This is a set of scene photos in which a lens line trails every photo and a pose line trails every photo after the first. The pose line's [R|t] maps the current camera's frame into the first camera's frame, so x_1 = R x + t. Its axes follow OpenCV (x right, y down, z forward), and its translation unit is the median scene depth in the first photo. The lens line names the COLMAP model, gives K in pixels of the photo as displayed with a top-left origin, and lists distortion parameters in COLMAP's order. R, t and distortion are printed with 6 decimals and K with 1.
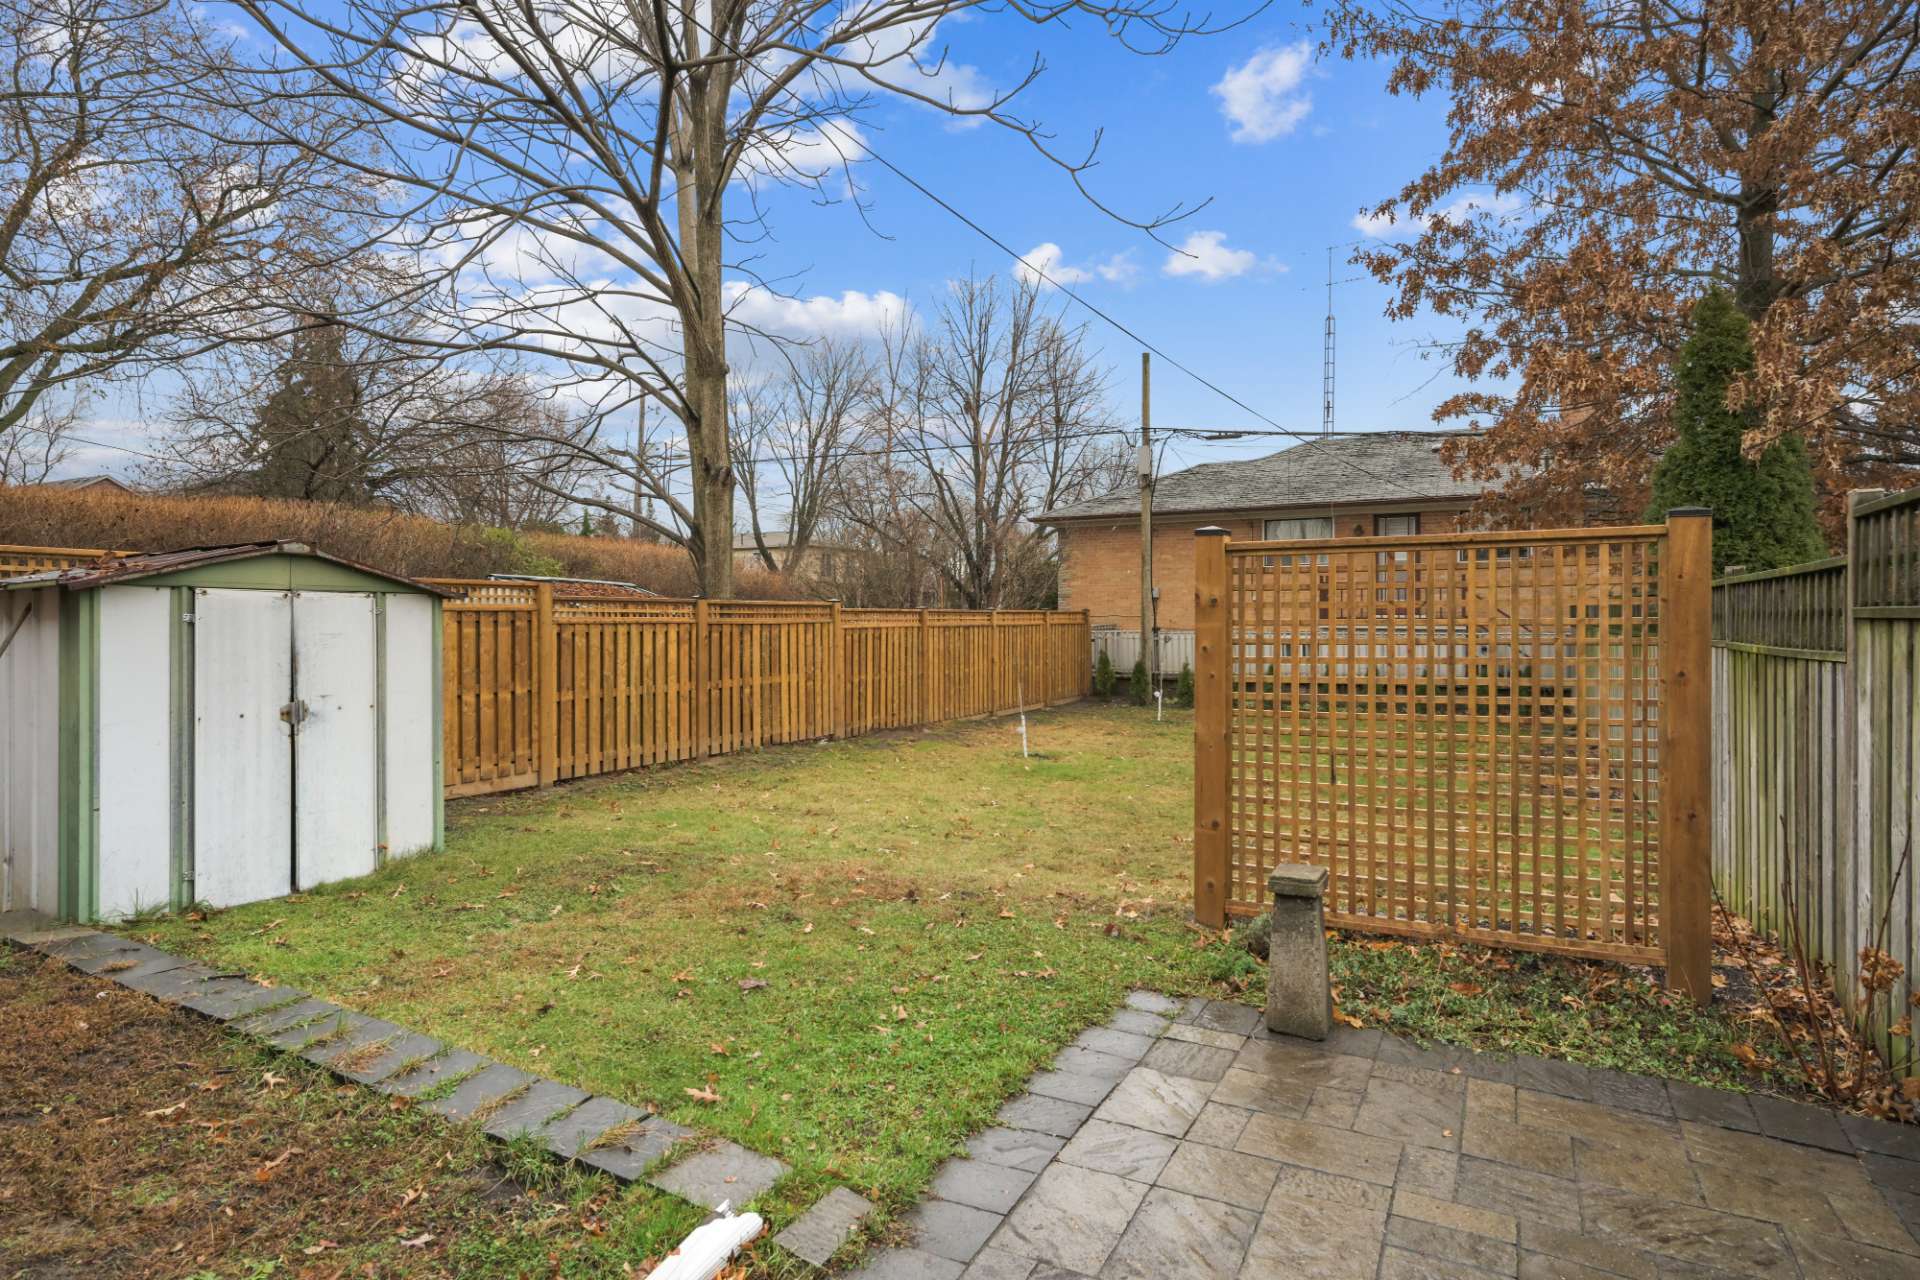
lens RADIAL K [[1120.2, 0, 956.3], [0, 1120.2, 661.4], [0, 0, 1]] dist [-0.003181, -0.000586]
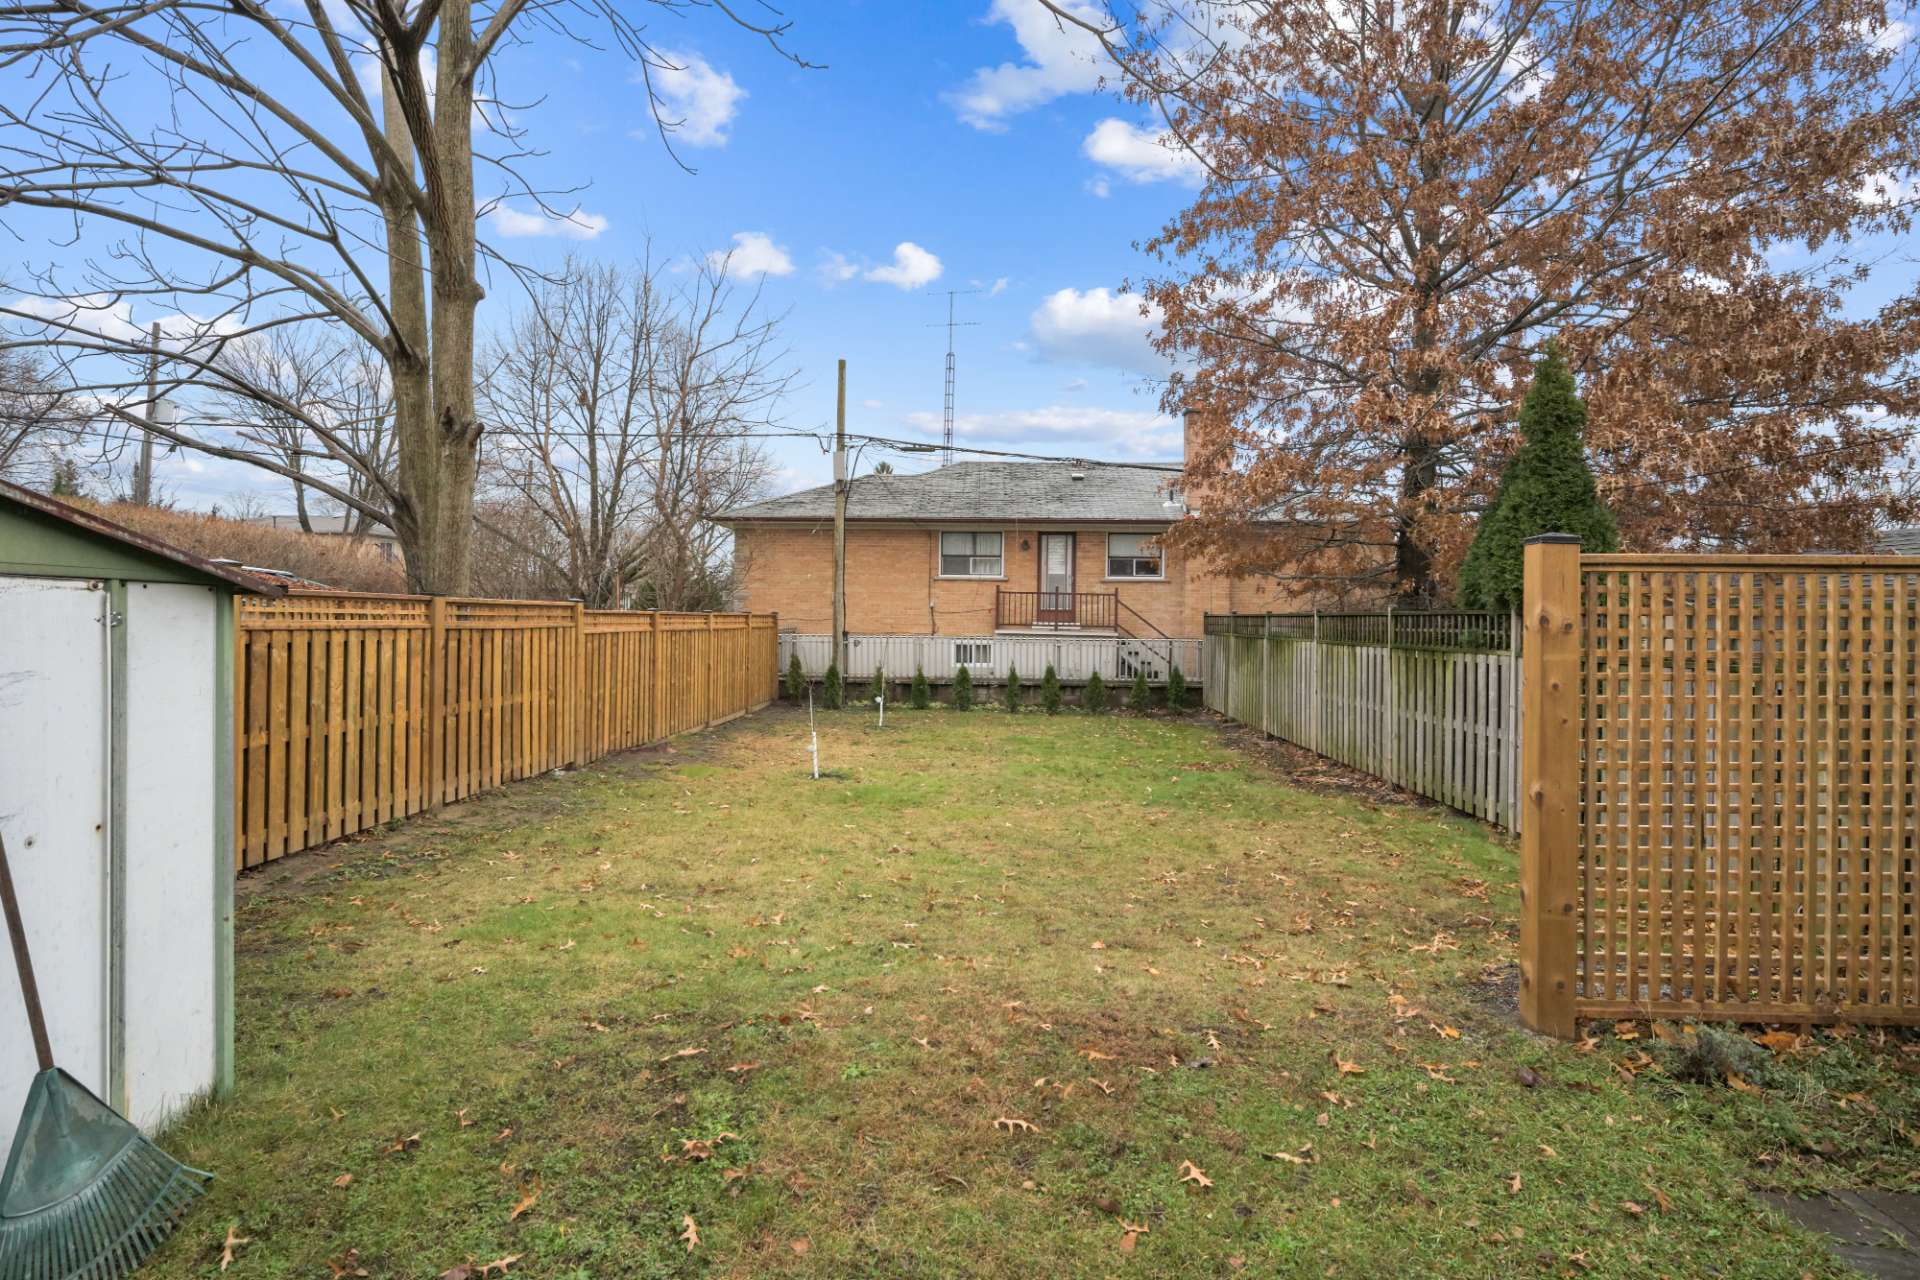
lens RADIAL K [[981.5, 0, 960.0], [0, 981.5, 640.0], [0, 0, 1]] dist [0.002876, -0.000277]
pose [[0.892394, 0.002955, 0.451247, -0.201434], [0.003598, 0.999900, -0.013664, -0.015414], [-0.451242, 0.013817, 0.892295, 0.247493]]
